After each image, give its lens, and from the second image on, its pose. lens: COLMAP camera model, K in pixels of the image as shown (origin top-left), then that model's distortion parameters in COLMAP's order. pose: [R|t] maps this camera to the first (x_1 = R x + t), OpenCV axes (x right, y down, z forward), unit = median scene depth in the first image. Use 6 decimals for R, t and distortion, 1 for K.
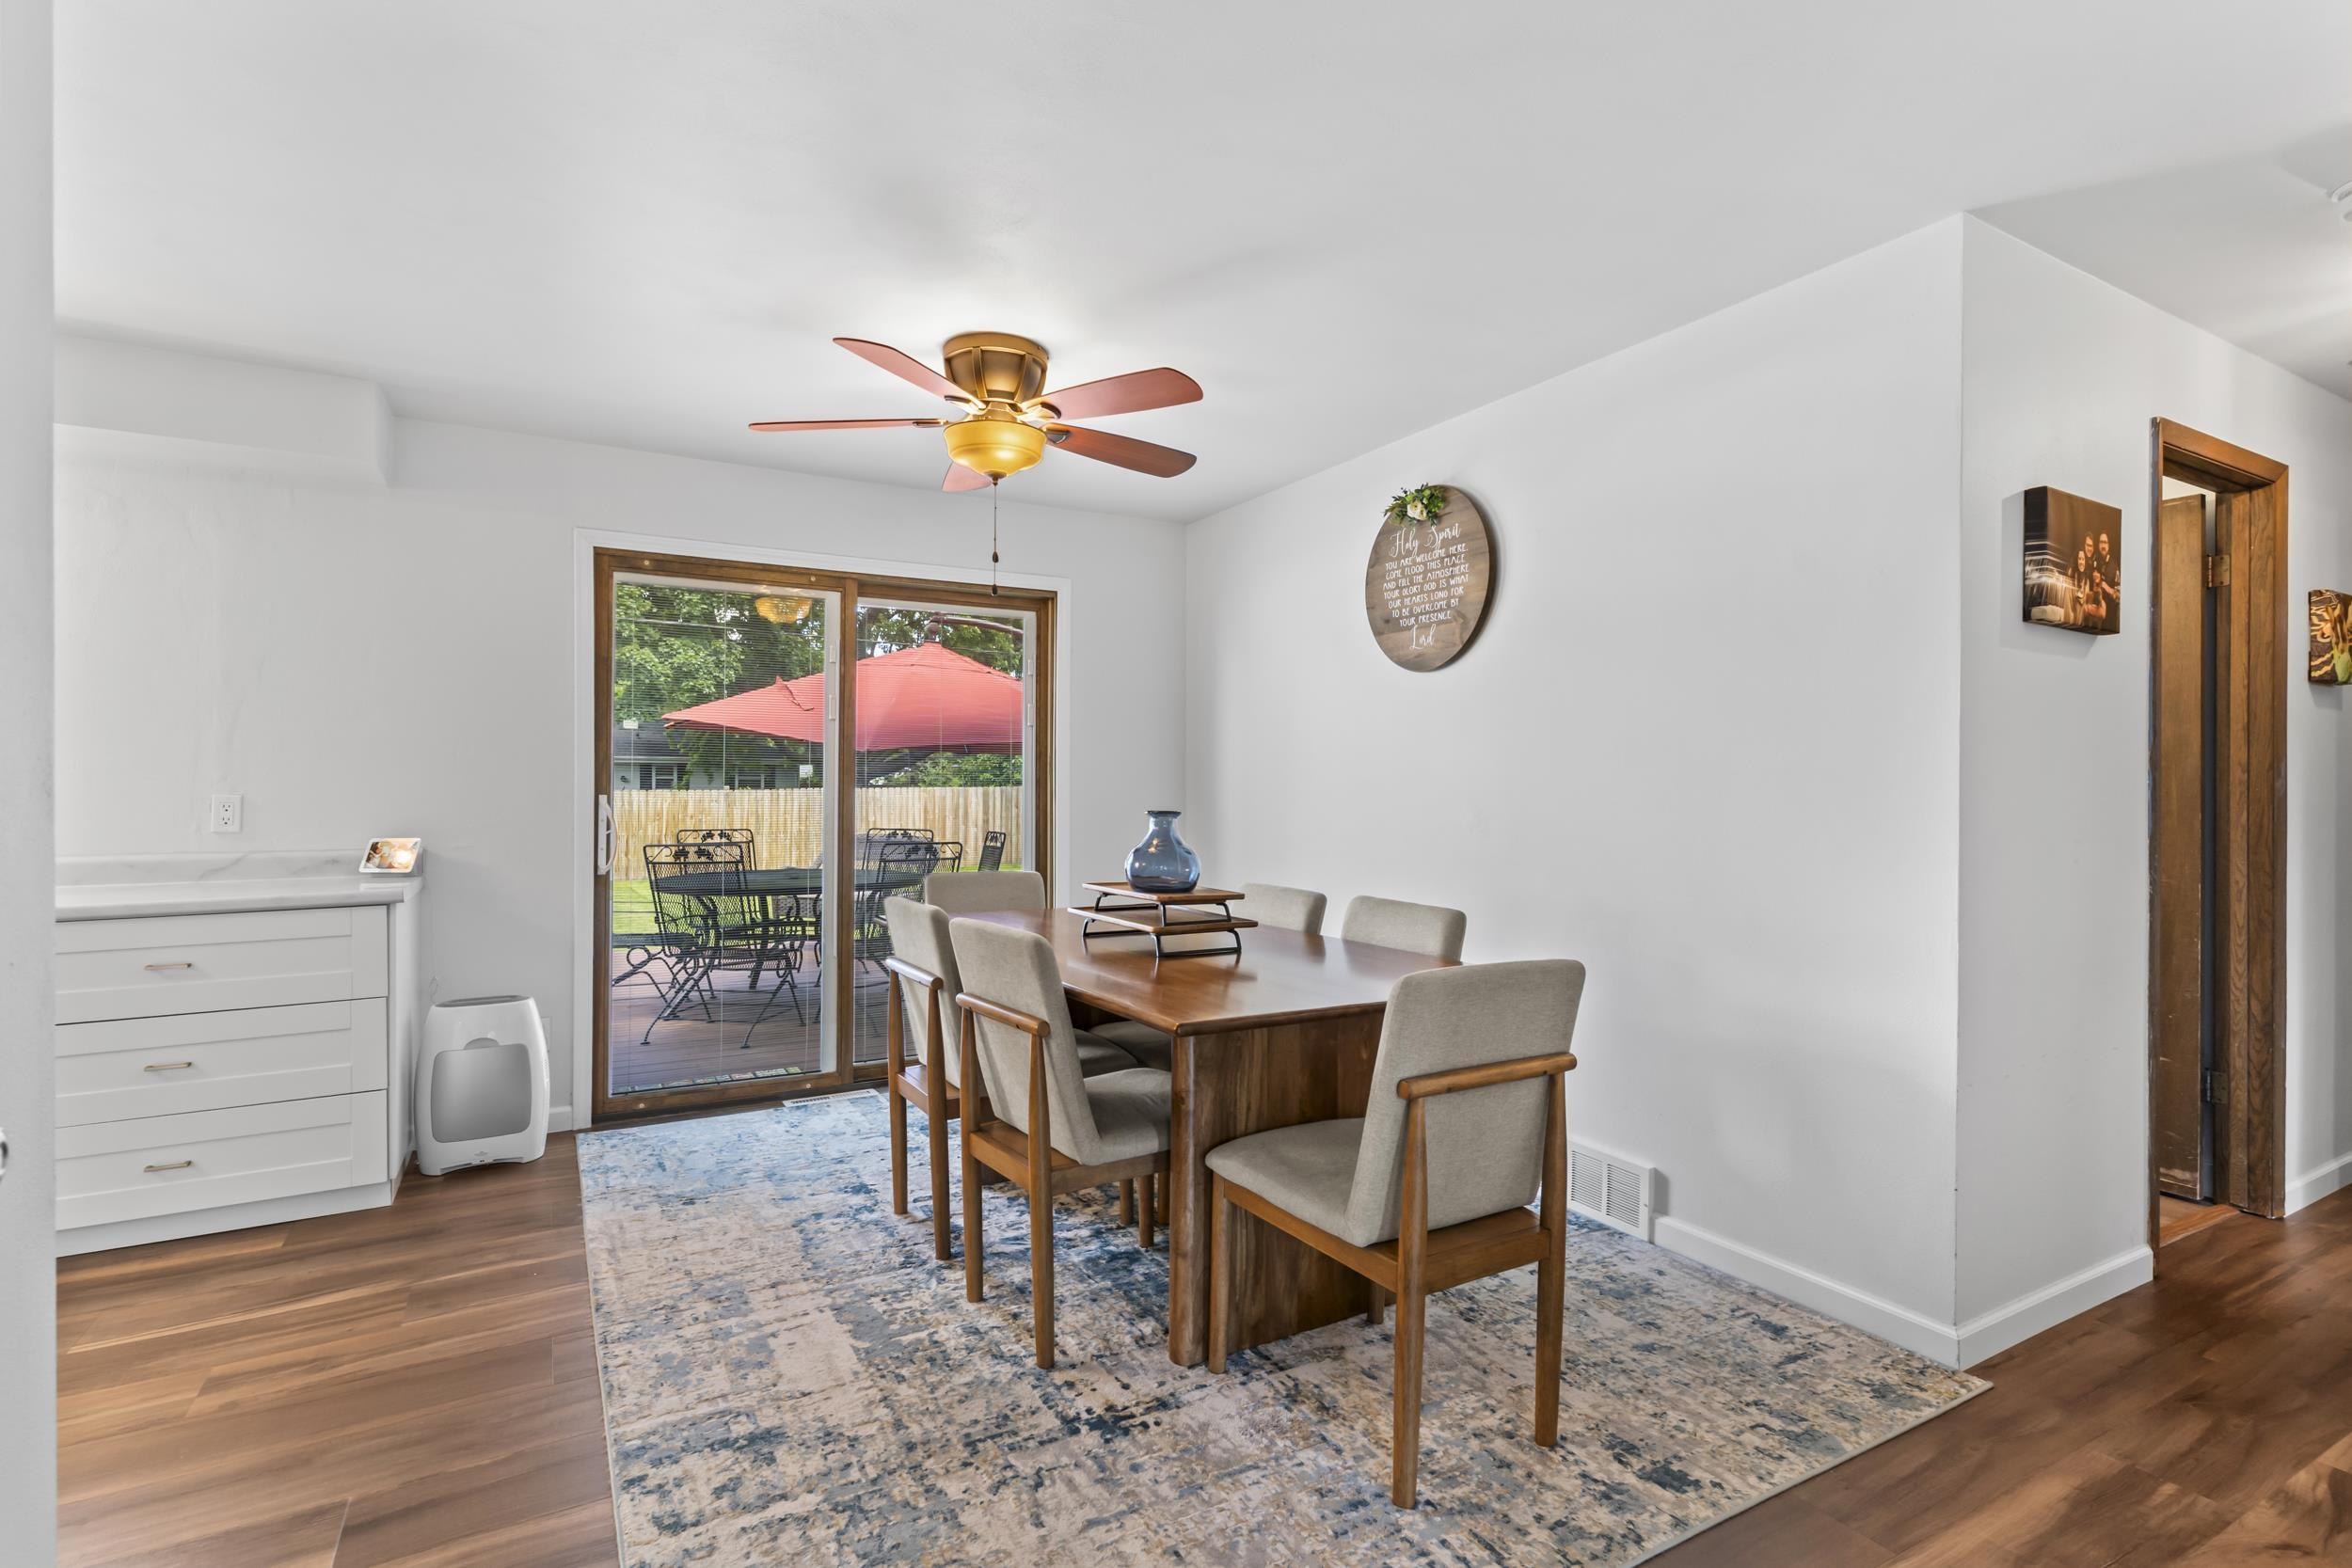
lens RADIAL K [[1120.7, 0, 1166.0], [0, 1120.7, 764.5], [0, 0, 1]] dist [0.000088, 0.000071]
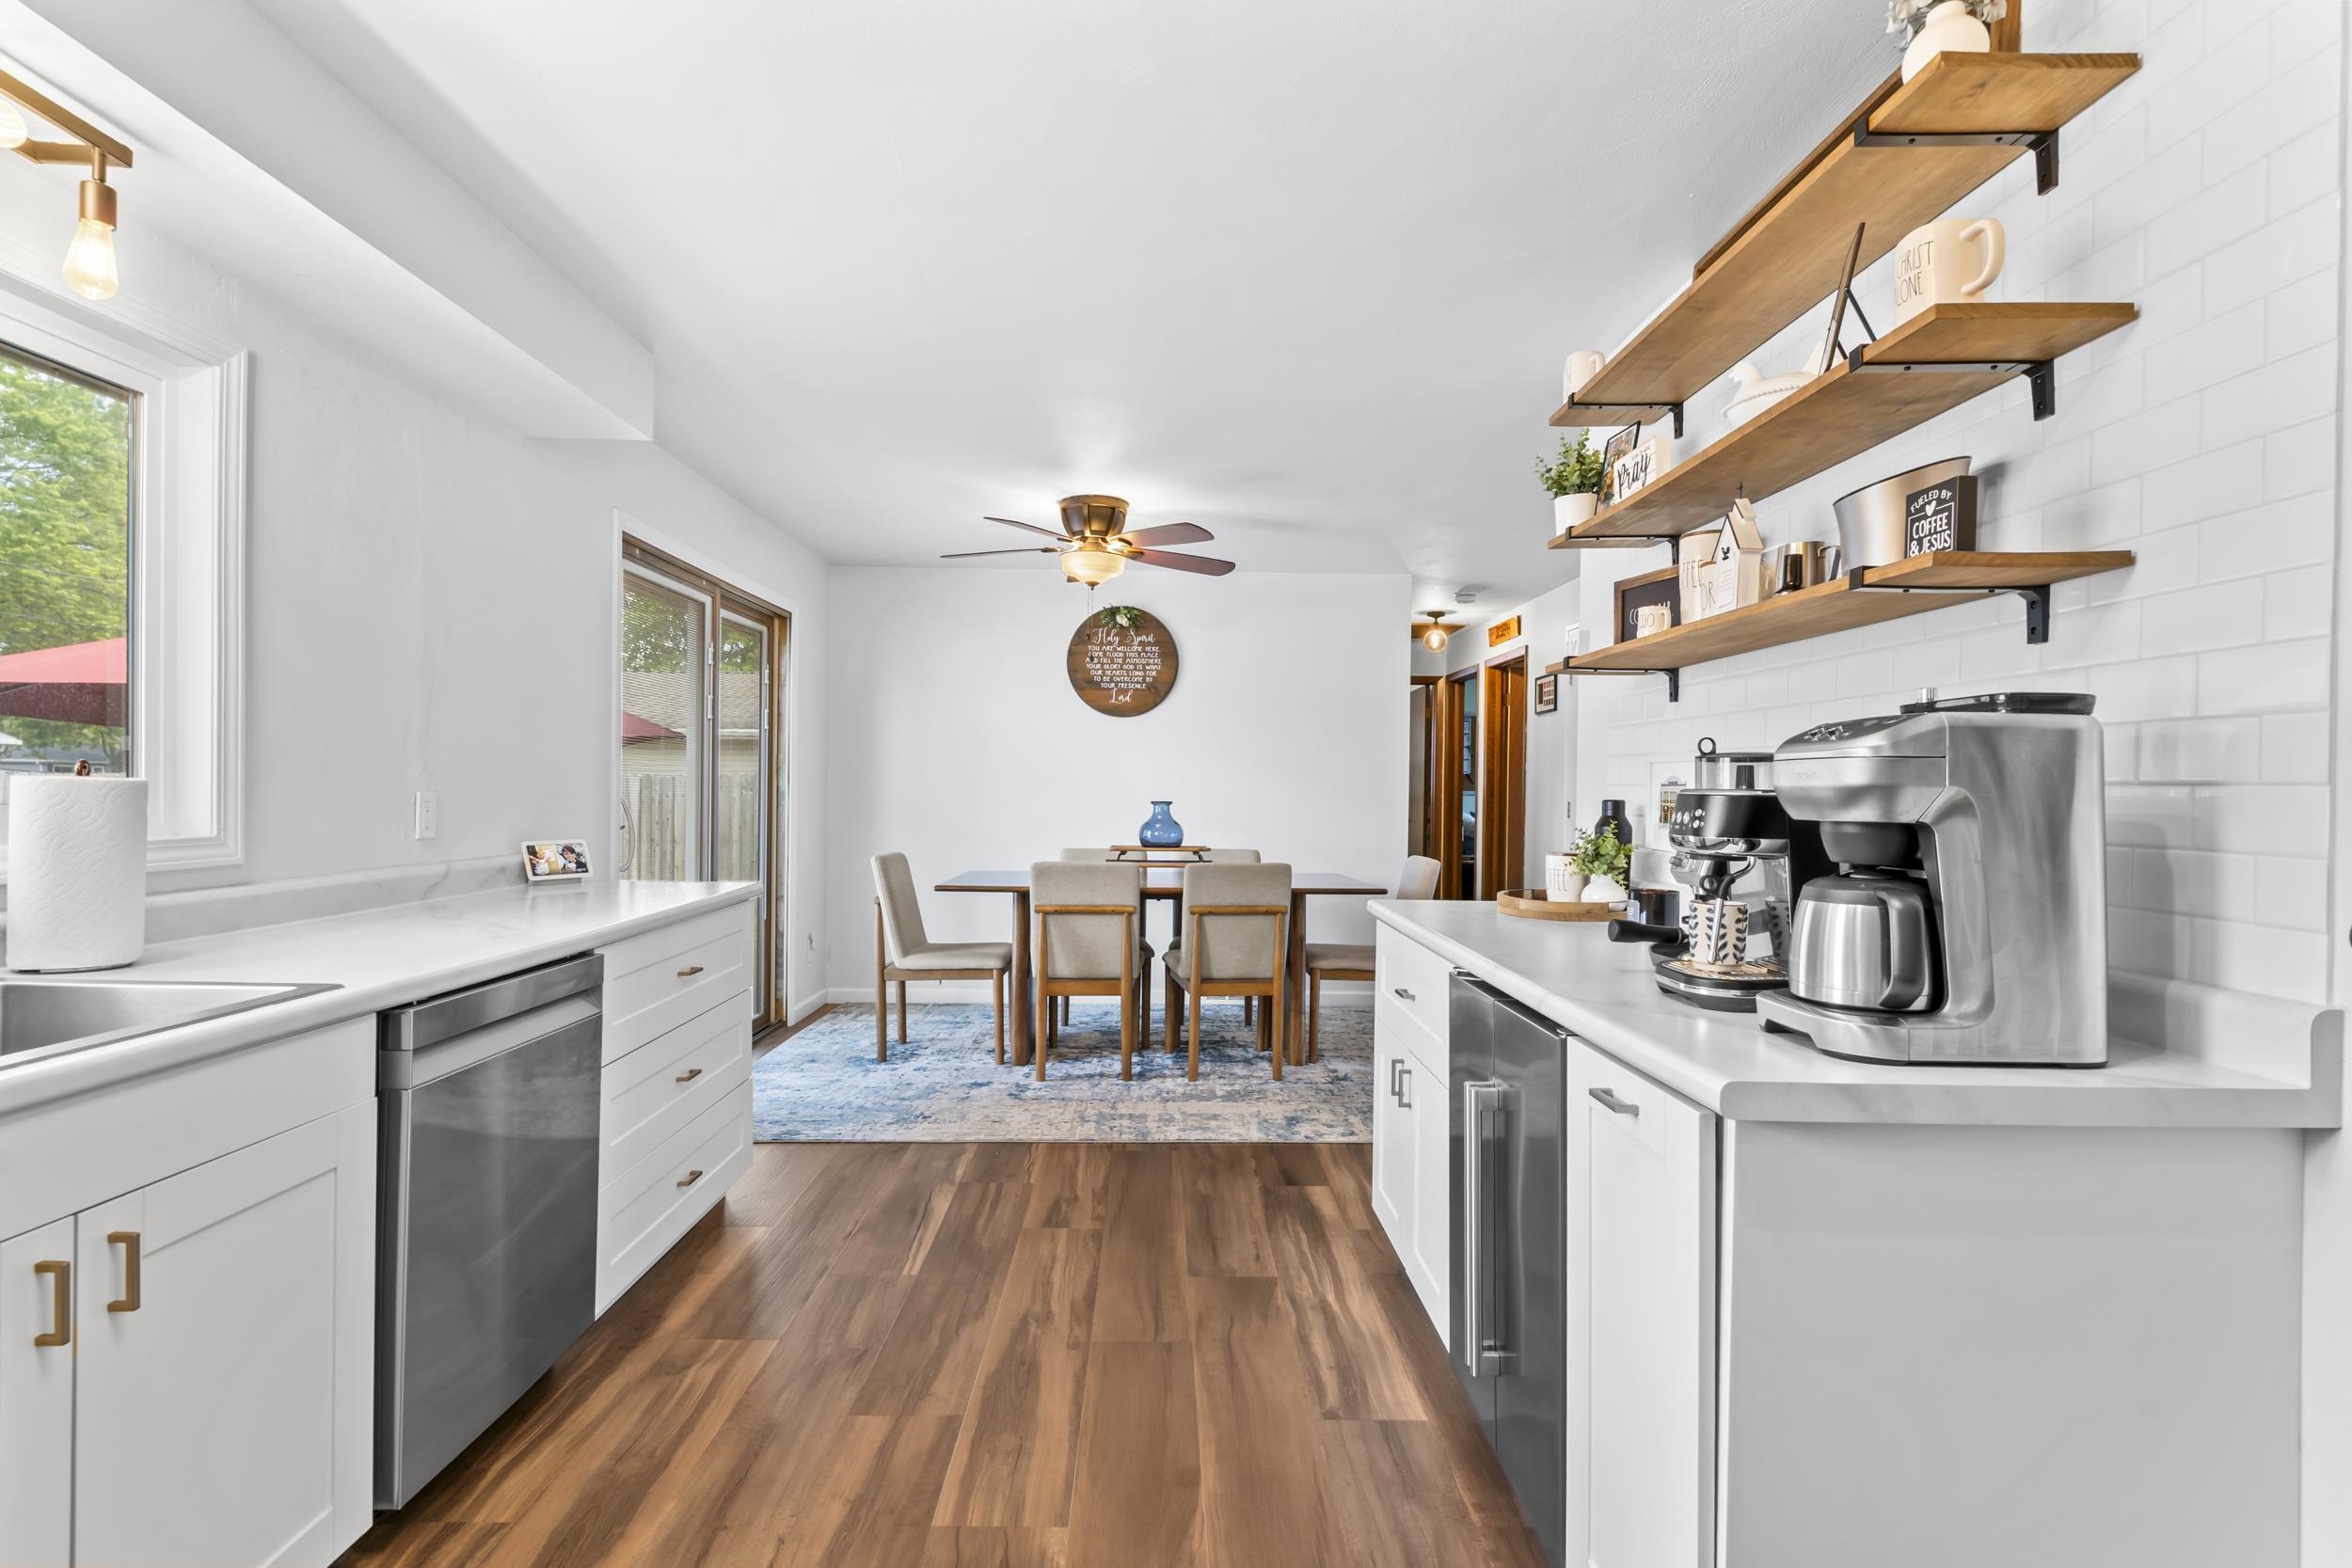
lens RADIAL K [[1129.1, 0, 1176.0], [0, 1129.1, 784.0], [0, 0, 1]] dist [0.001987, 0.000792]
pose [[0.467503, 0.006324, 0.883969, -1.484461], [-0.025792, 0.999646, 0.006489, 0.002974], [-0.883615, -0.025833, 0.467501, 0.179717]]
